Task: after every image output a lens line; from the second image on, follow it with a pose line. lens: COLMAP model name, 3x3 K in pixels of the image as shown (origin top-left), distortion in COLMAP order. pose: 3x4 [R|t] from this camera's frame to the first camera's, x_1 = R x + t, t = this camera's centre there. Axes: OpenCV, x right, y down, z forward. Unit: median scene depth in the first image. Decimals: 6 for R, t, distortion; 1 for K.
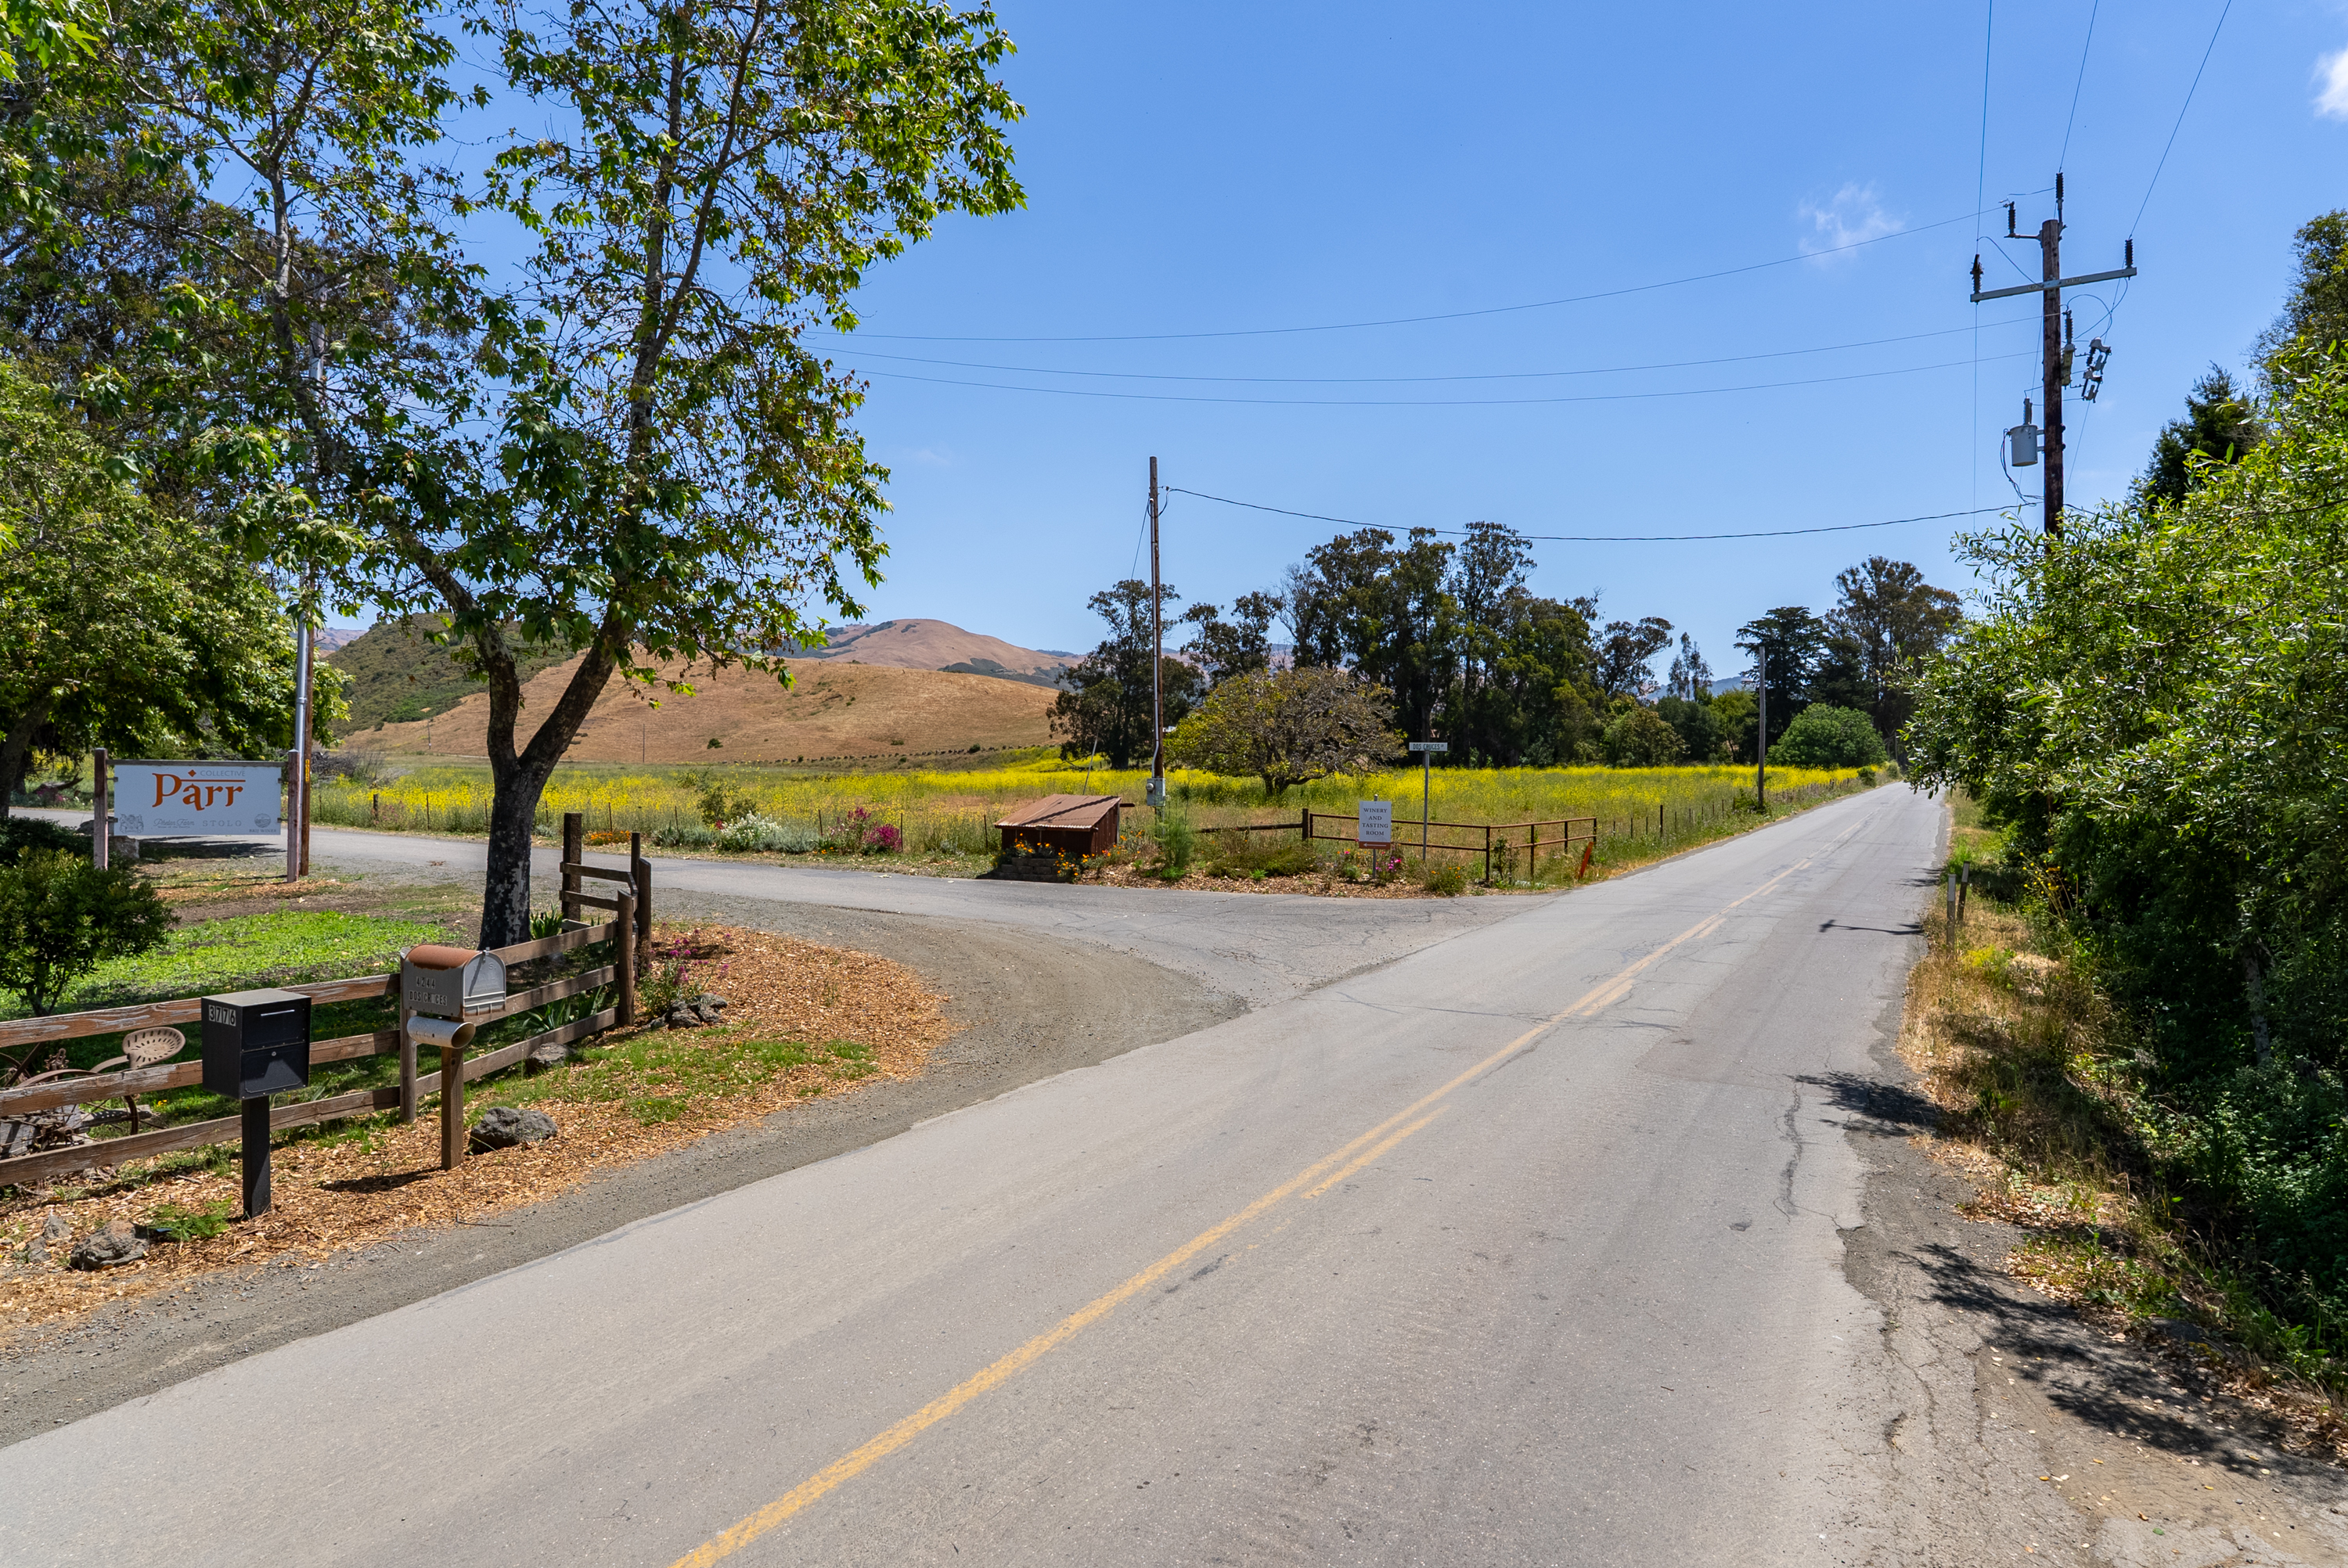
lens RADIAL K [[1410.0, 0, 1174.0], [0, 1410.0, 784.0], [0, 0, 1]] dist [-0.012677, -0.000434]
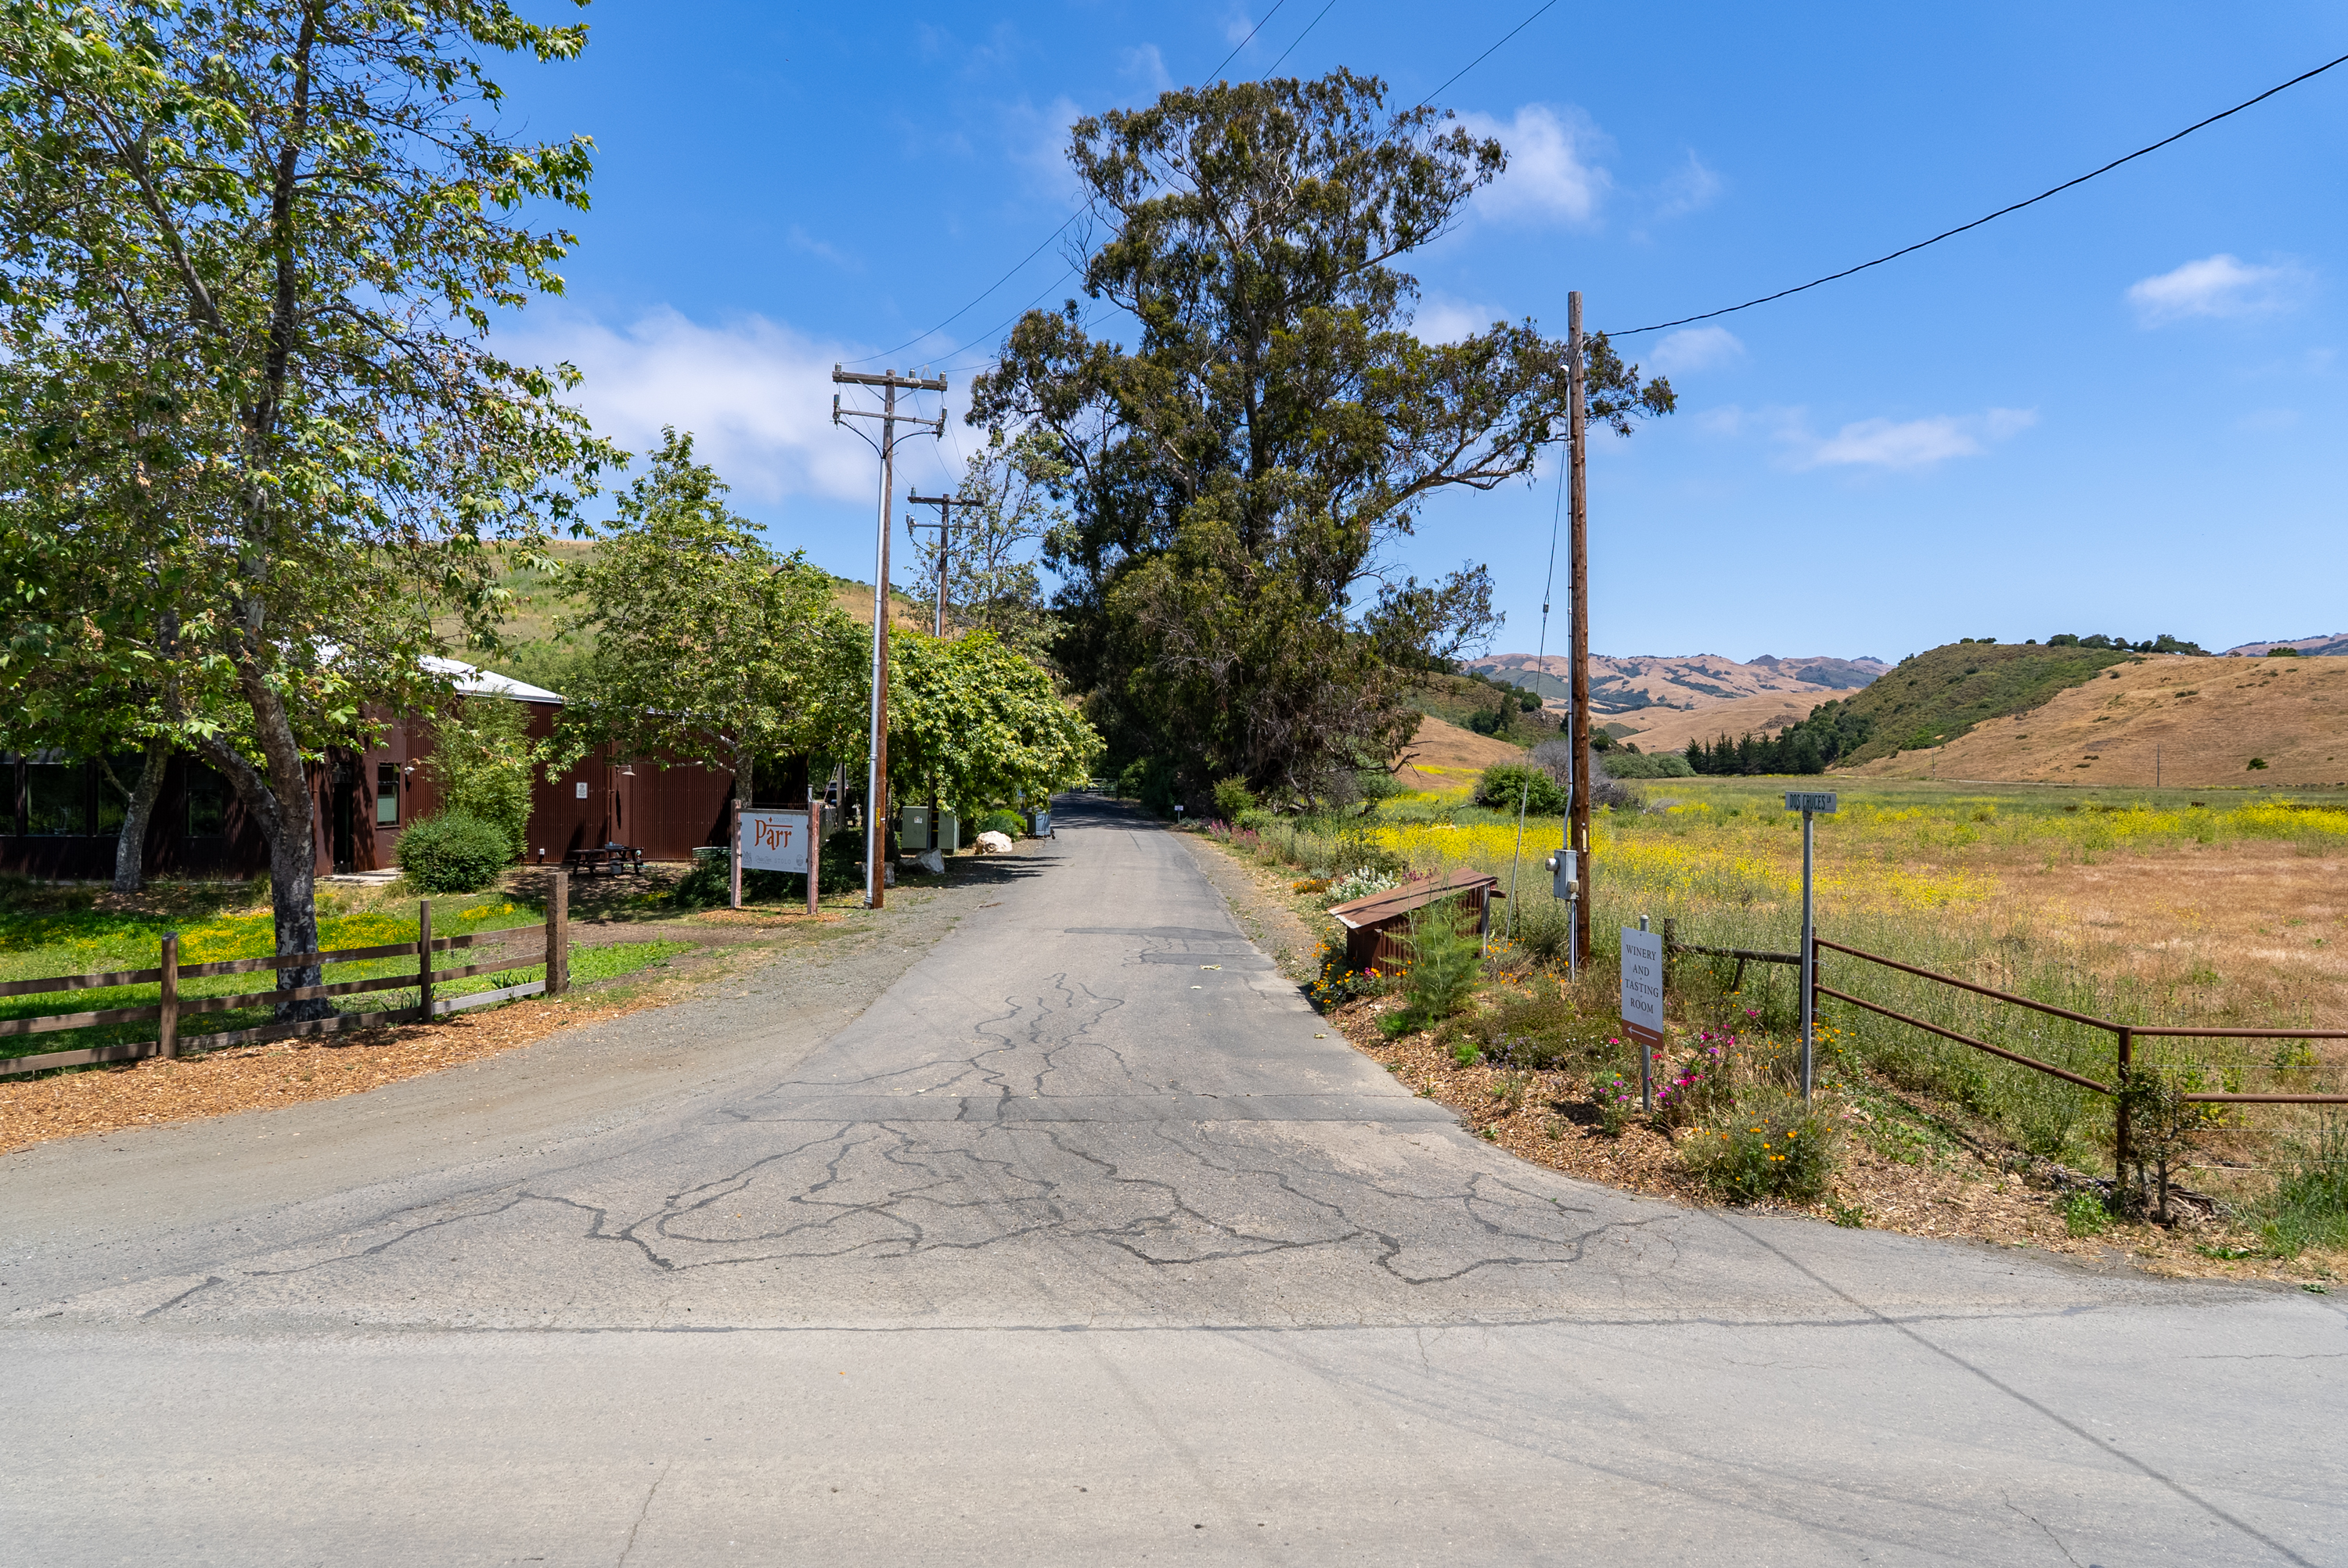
lens RADIAL K [[1283.8, 0, 1176.3], [0, 1283.8, 781.0], [0, 0, 1]] dist [-0.035319, 0.011532]
pose [[0.479530, -0.008503, -0.877484, 0.051707], [-0.008368, 0.999863, -0.014262, -0.003254], [0.877485, 0.014182, 0.479394, 0.086843]]
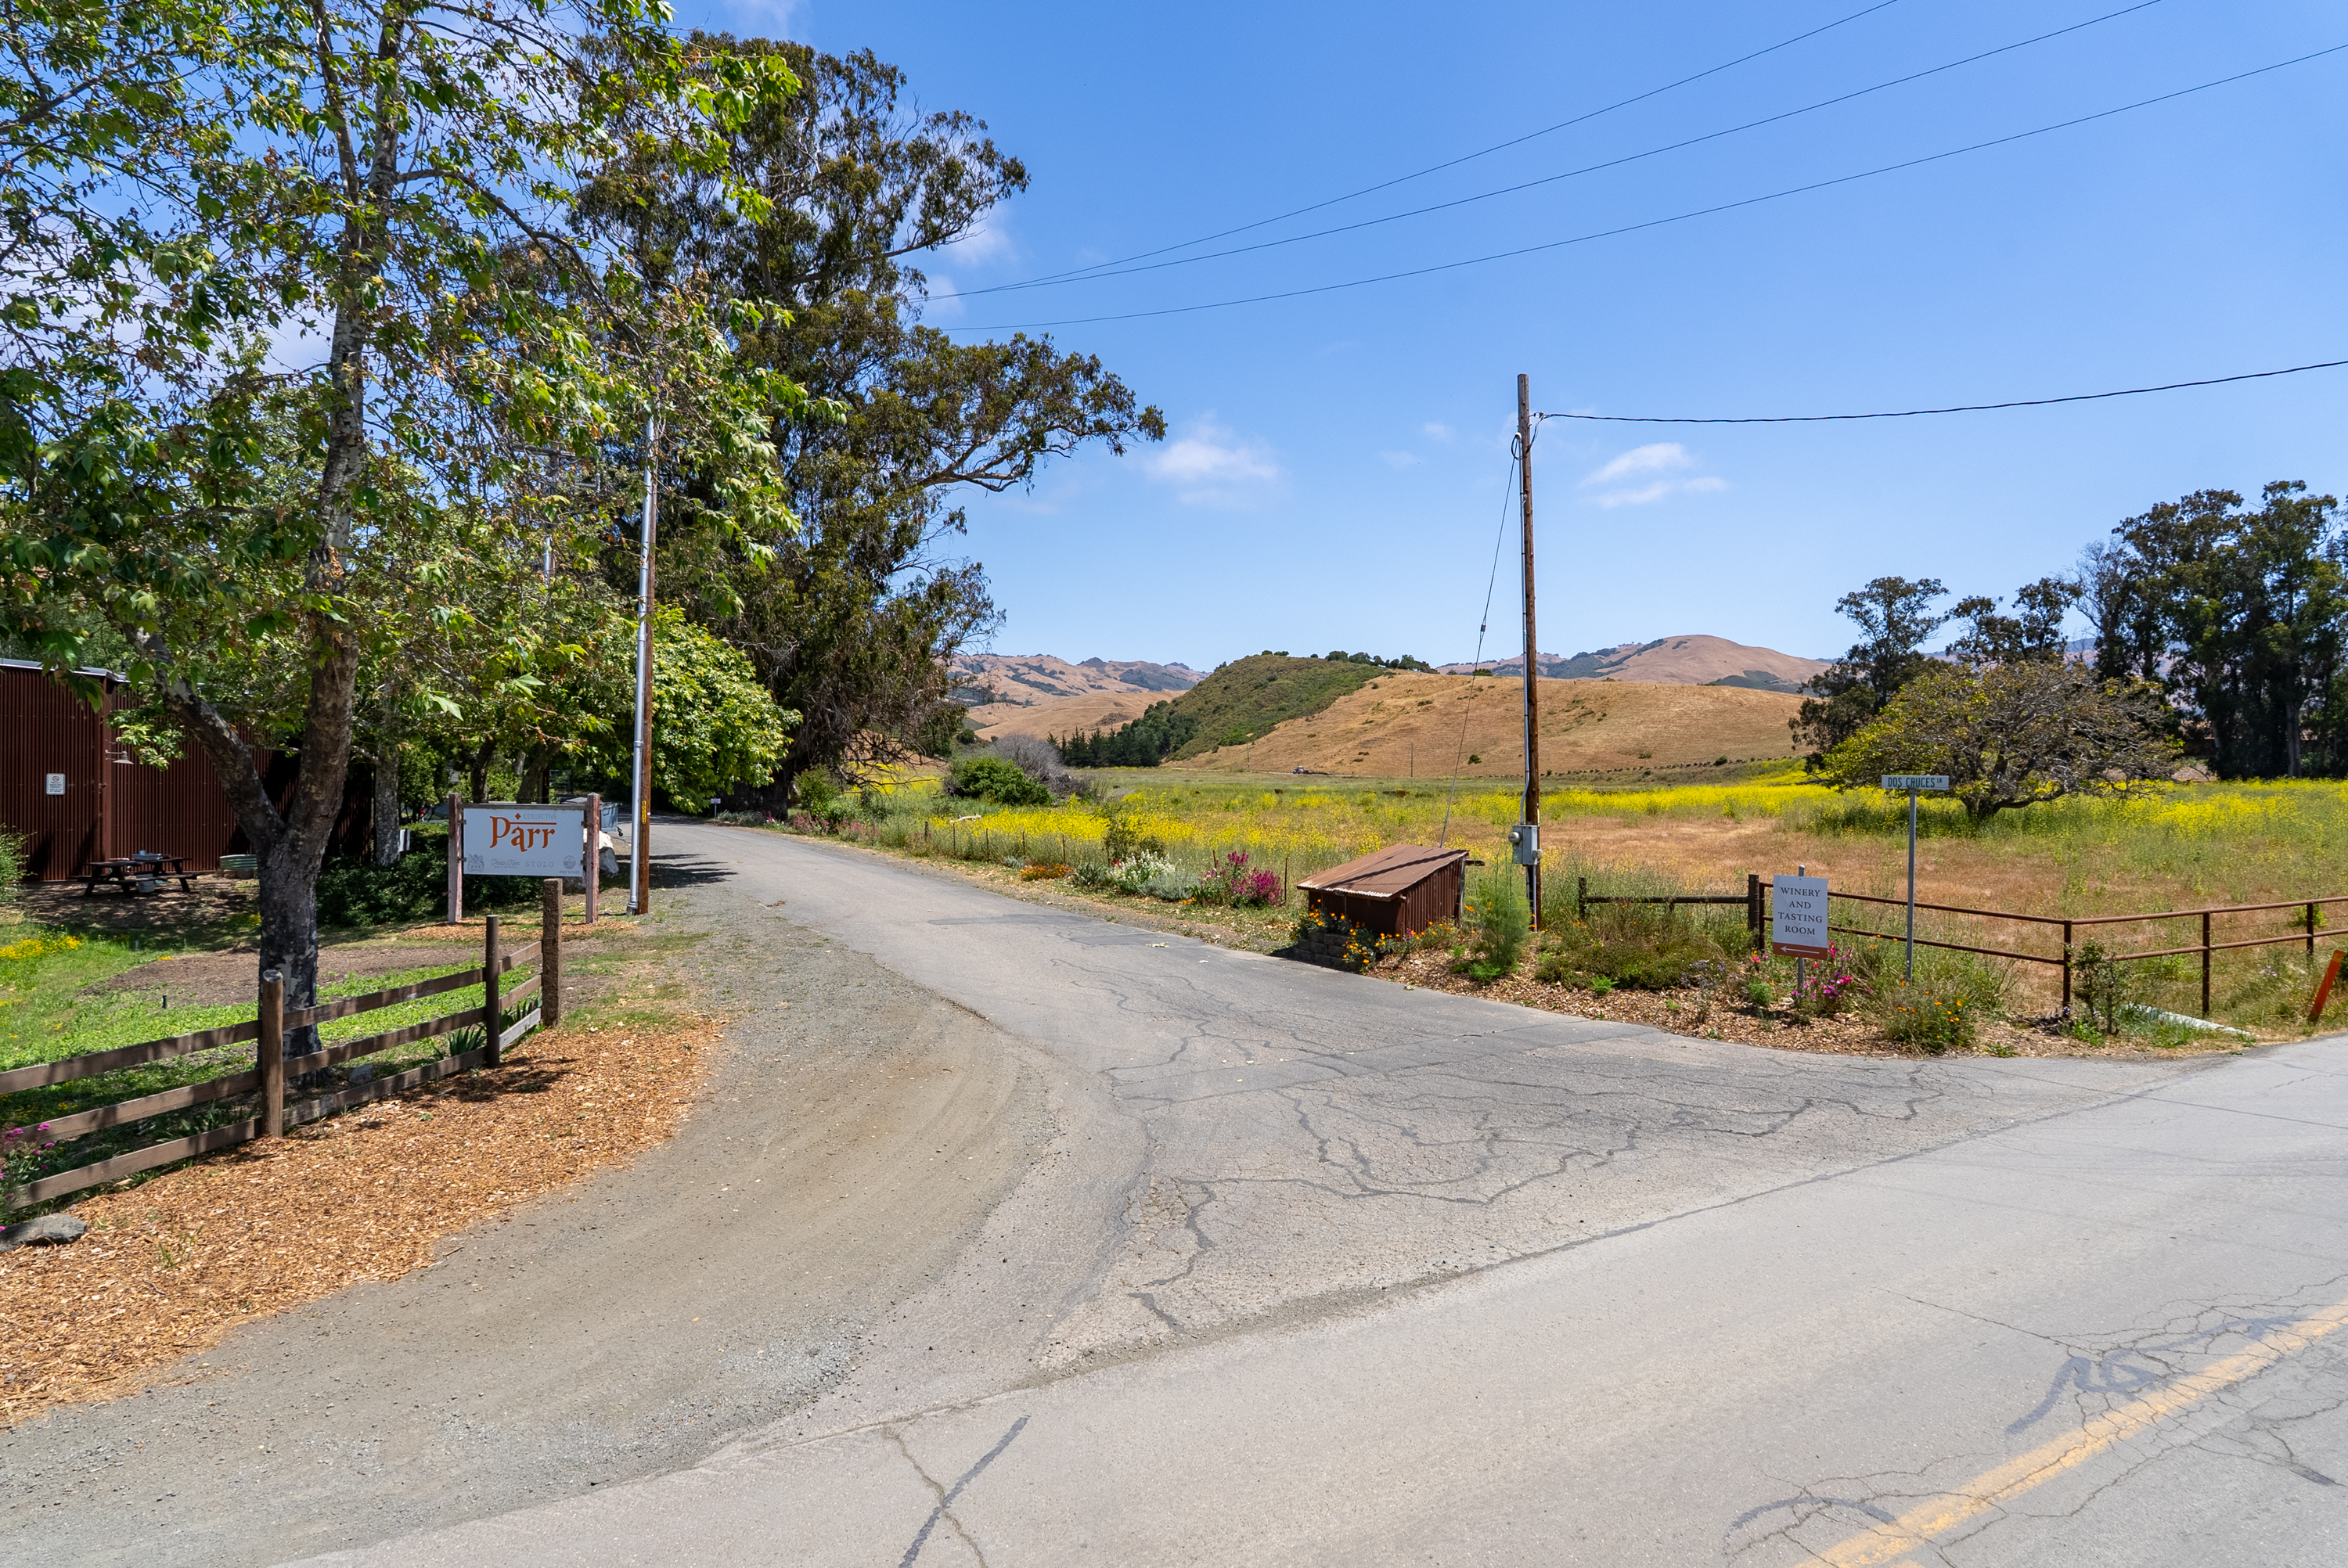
lens RADIAL K [[1283.8, 0, 1176.3], [0, 1283.8, 781.0], [0, 0, 1]] dist [-0.035319, 0.011532]
pose [[0.842866, -0.005379, -0.538097, 0.026231], [-0.000140, 0.999948, -0.010216, -0.002763], [0.538124, 0.008686, 0.842821, 0.051600]]
